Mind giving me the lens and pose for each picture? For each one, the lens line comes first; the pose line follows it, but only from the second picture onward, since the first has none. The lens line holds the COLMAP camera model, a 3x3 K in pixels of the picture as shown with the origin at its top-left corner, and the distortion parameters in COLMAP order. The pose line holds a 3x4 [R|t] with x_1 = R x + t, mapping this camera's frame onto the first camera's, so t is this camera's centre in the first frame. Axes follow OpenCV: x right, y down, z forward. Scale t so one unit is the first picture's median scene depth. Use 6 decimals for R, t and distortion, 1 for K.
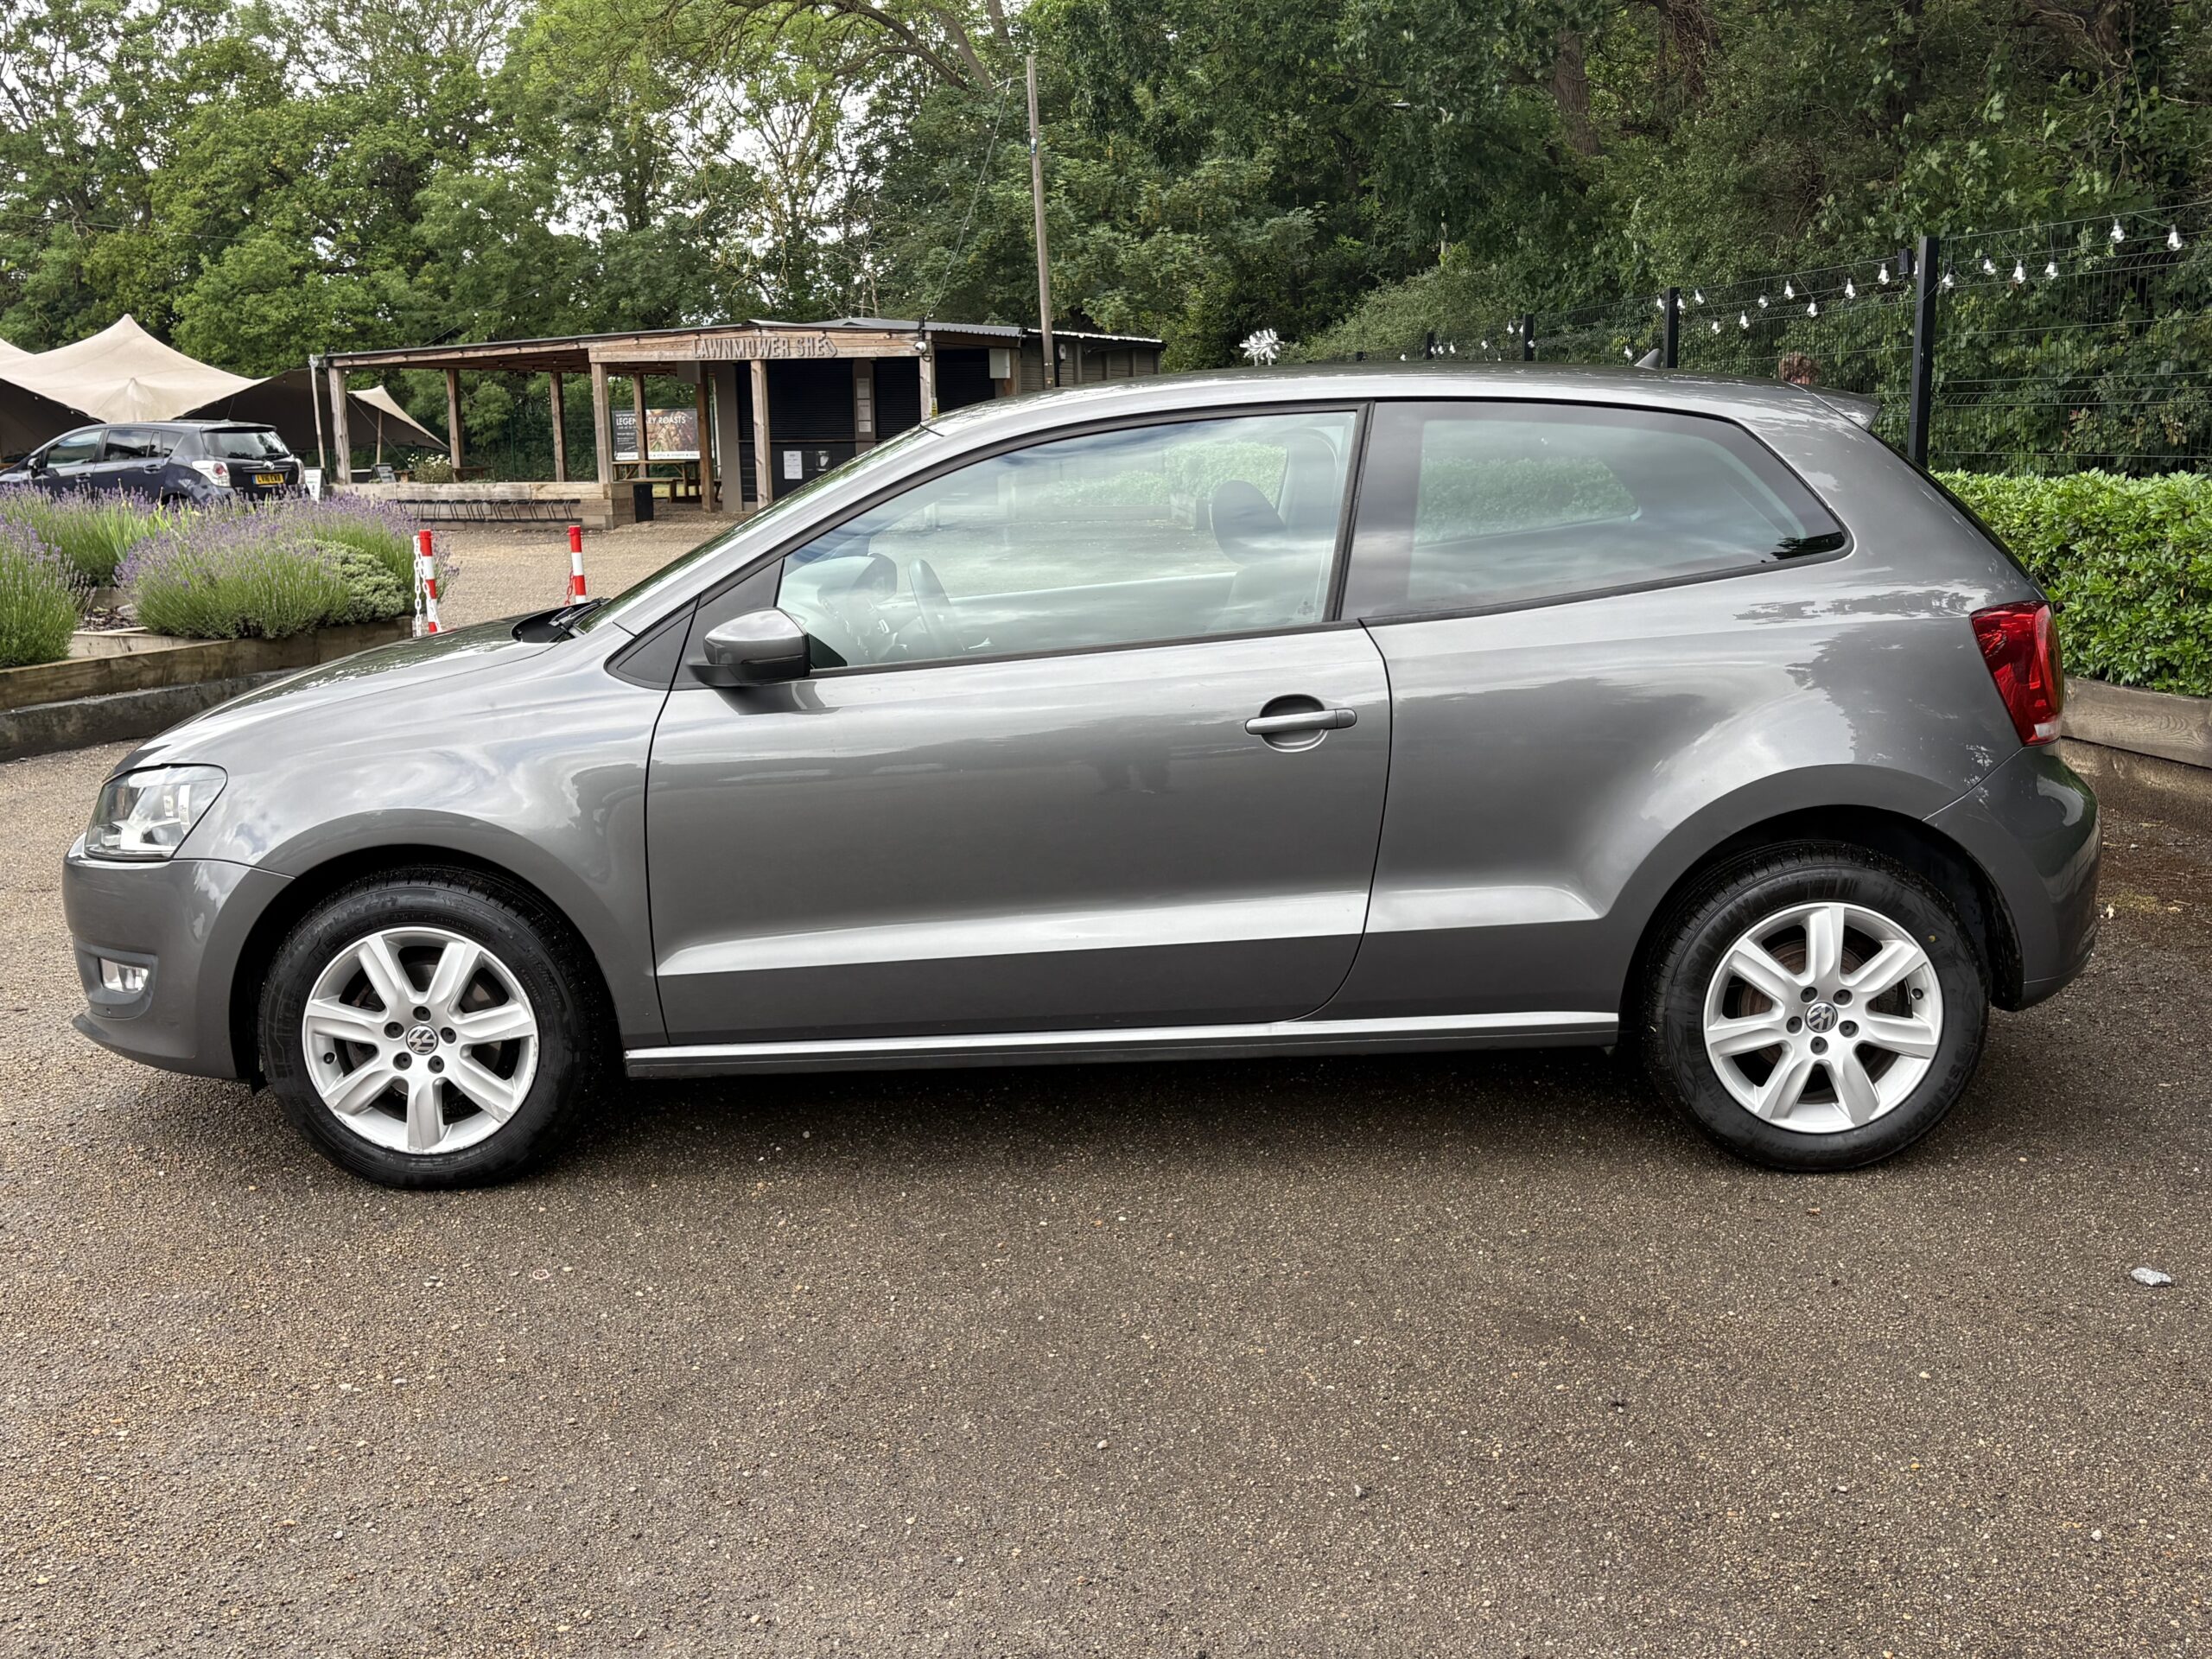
lens RADIAL K [[2313.1, 0, 1106.0], [0, 2313.1, 829.5], [0, 0, 1]] dist [-0.020192, 0.140662]
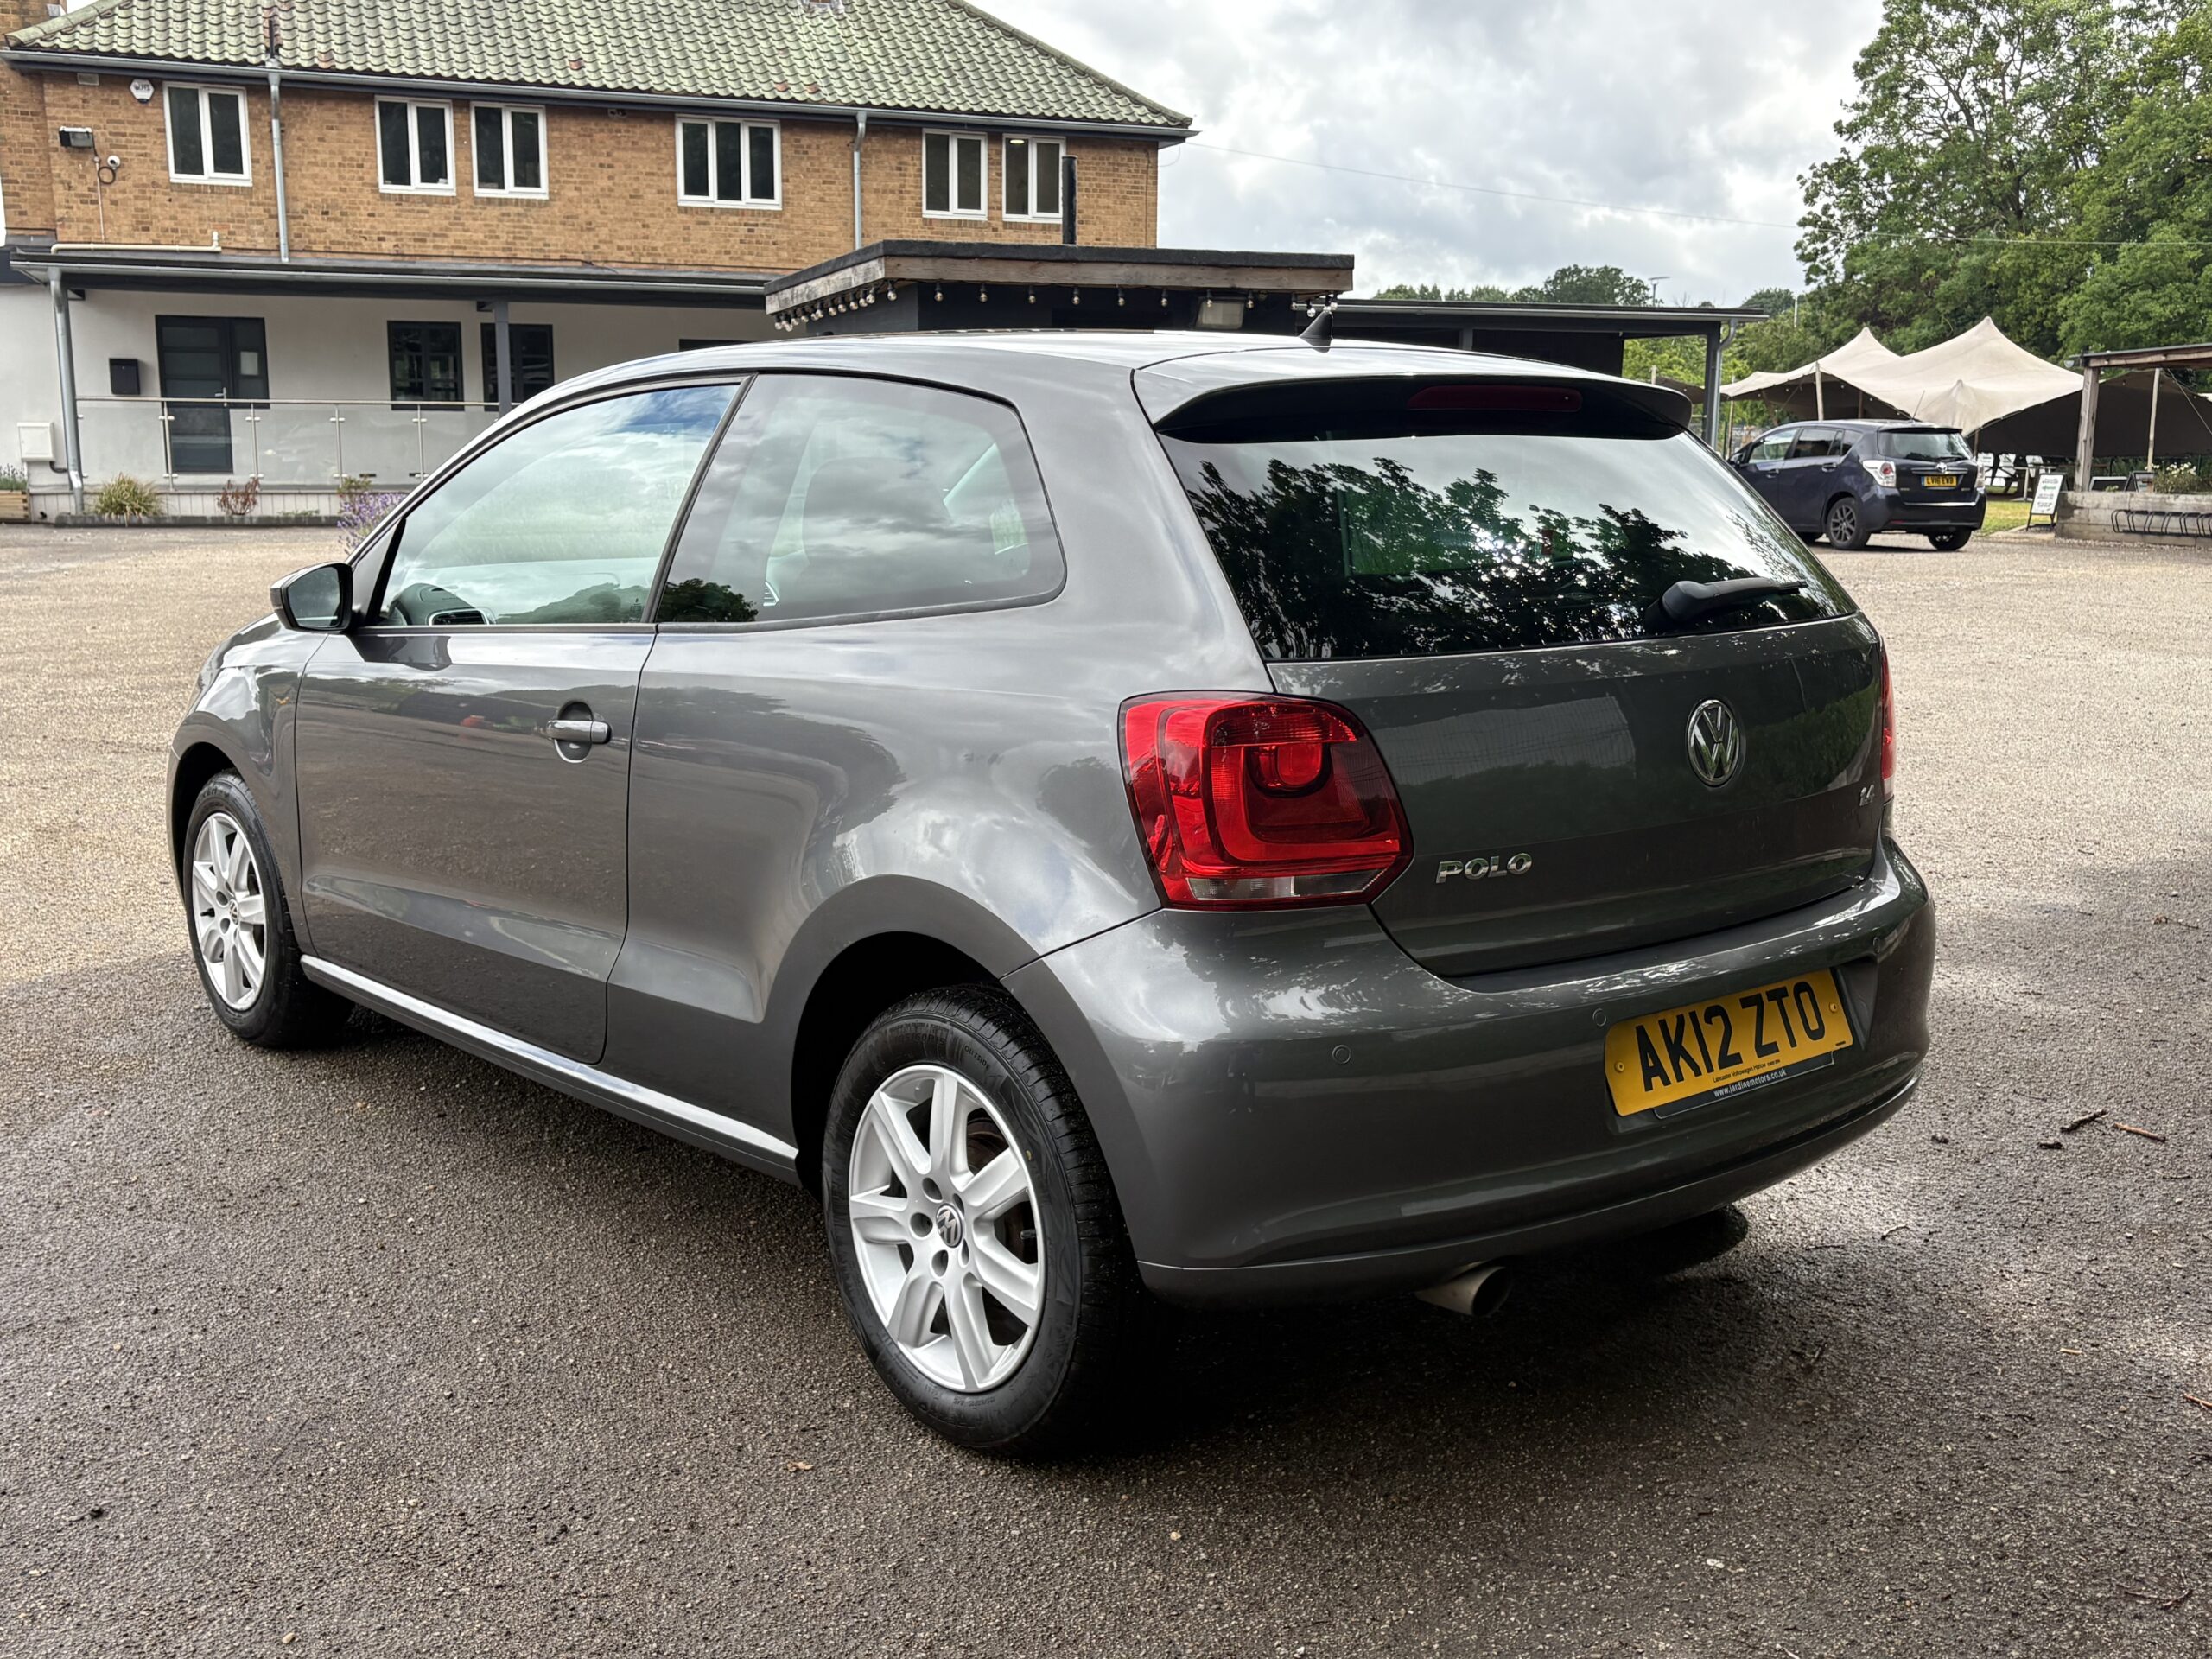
lens RADIAL K [[2313.1, 0, 1106.0], [0, 2313.1, 829.5], [0, 0, 1]] dist [-0.020192, 0.140662]
pose [[0.648286, 0.152006, -0.746069, 0.140524], [-0.153803, 0.985813, 0.067207, -0.015846], [0.745701, 0.071179, 0.662468, 0.088976]]
